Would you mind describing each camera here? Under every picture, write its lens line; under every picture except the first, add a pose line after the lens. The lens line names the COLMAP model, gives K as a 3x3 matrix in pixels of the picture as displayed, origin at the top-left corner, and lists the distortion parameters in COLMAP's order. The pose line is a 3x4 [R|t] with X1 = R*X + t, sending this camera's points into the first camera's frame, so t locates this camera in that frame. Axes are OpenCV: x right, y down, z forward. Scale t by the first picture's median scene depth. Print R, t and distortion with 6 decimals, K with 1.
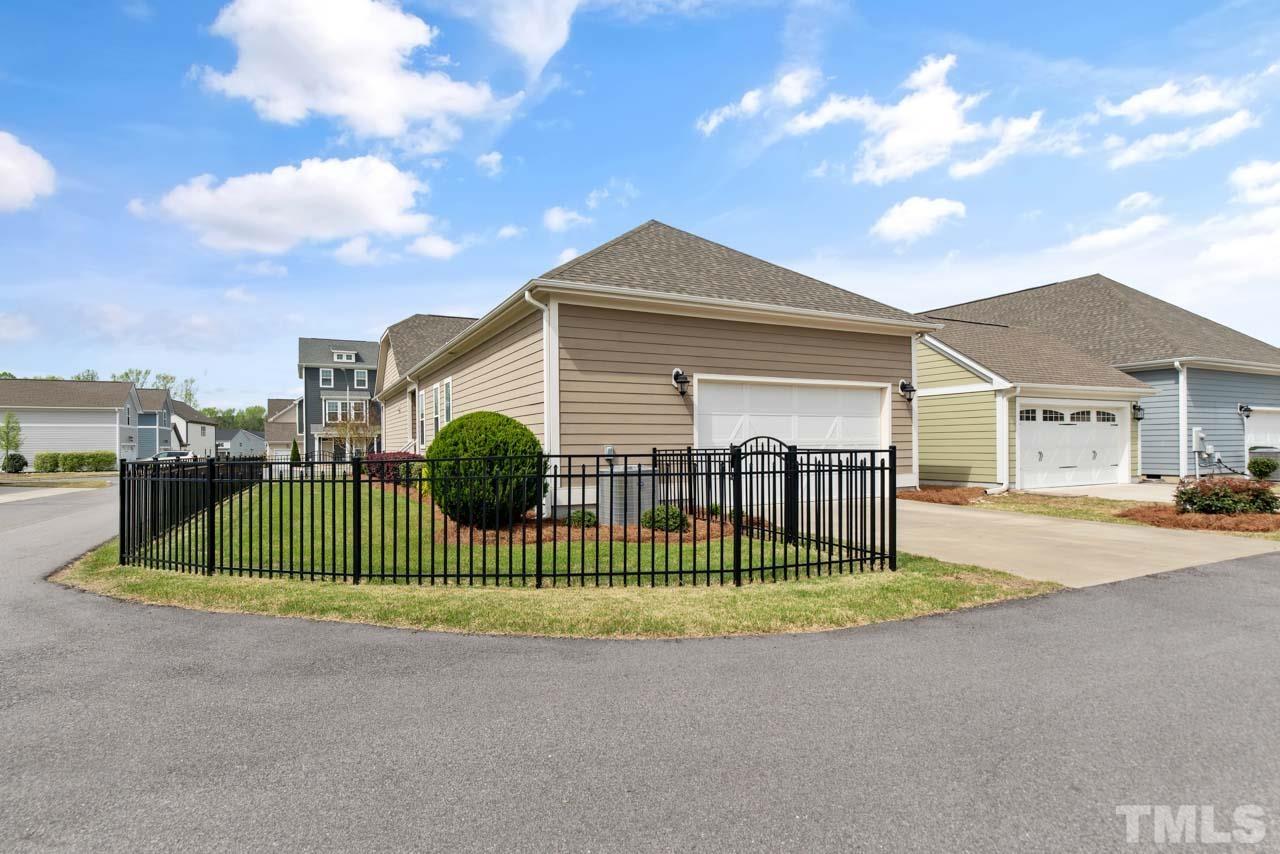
lens RADIAL K [[631.1, 0, 639.6], [0, 631.1, 431.2], [0, 0, 1]] dist [-0.001030, -0.000050]
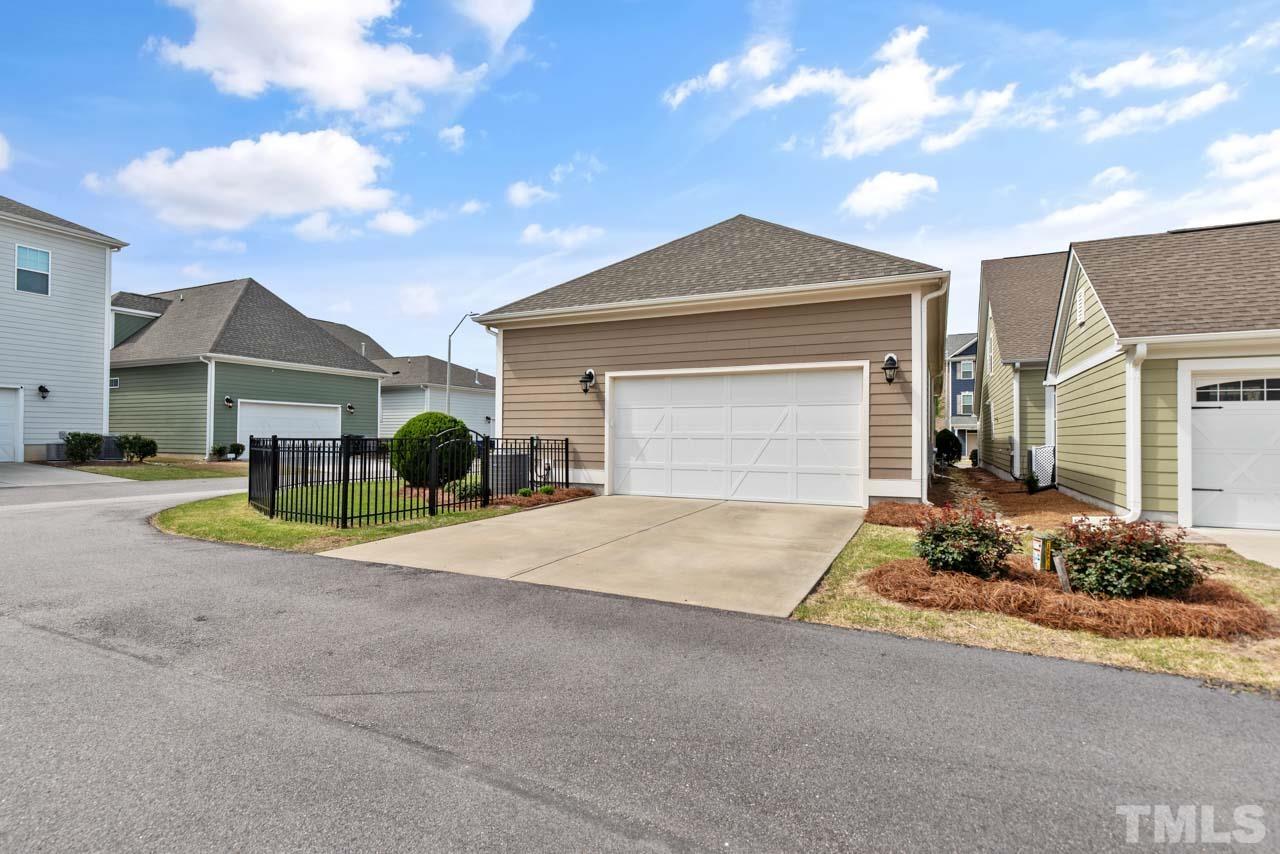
lens RADIAL K [[640.4, 0, 654.2], [0, 640.4, 419.9], [0, 0, 1]] dist [-0.002441, -0.000205]
pose [[0.599387, -0.009984, -0.800397, 1.104350], [0.003000, 0.999943, -0.010226, 0.004541], [0.800454, 0.003728, 0.599383, 0.416018]]
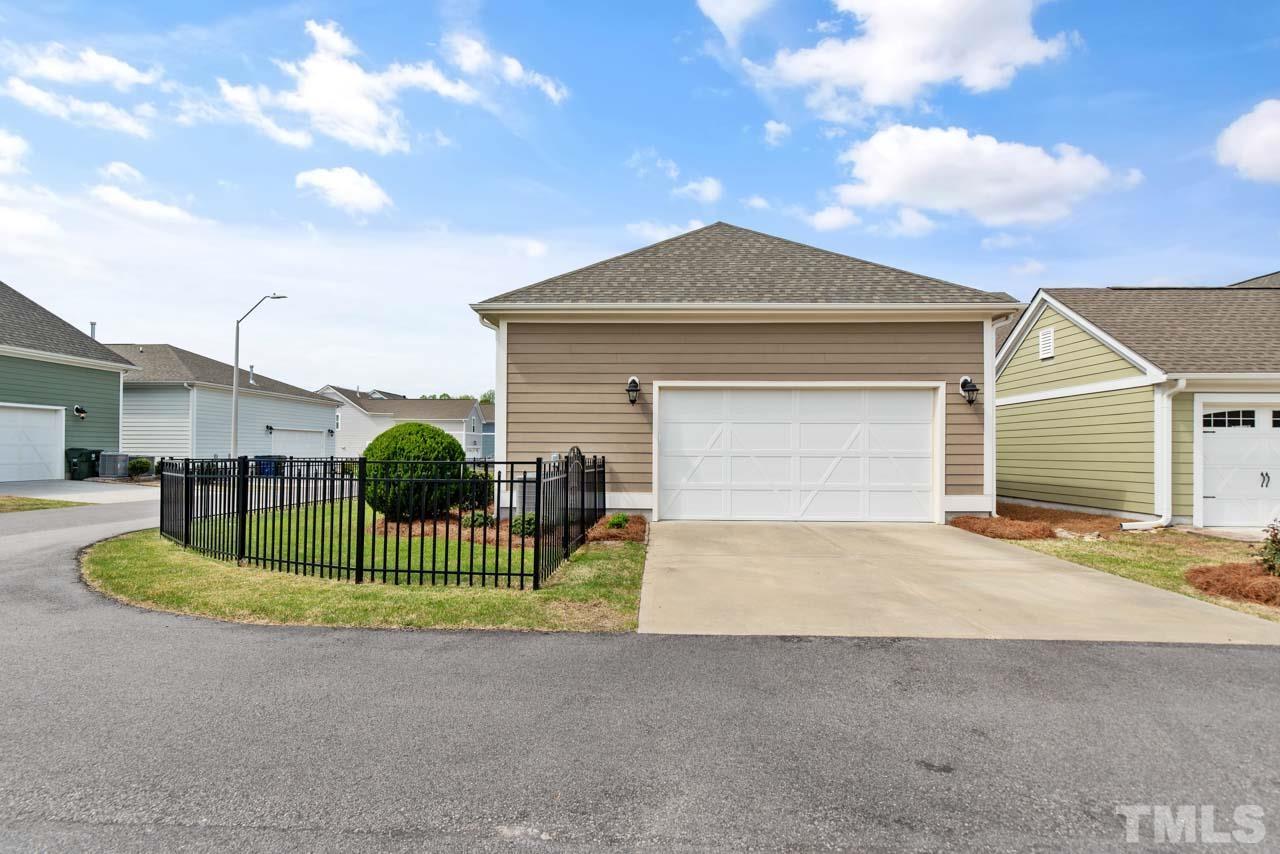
lens RADIAL K [[631.1, 0, 639.6], [0, 631.1, 431.2], [0, 0, 1]] dist [-0.001030, -0.000050]
pose [[0.875564, -0.001283, -0.483101, 0.571433], [-0.004102, 0.999941, -0.010090, -0.004129], [0.483085, 0.010816, 0.875506, 0.144996]]
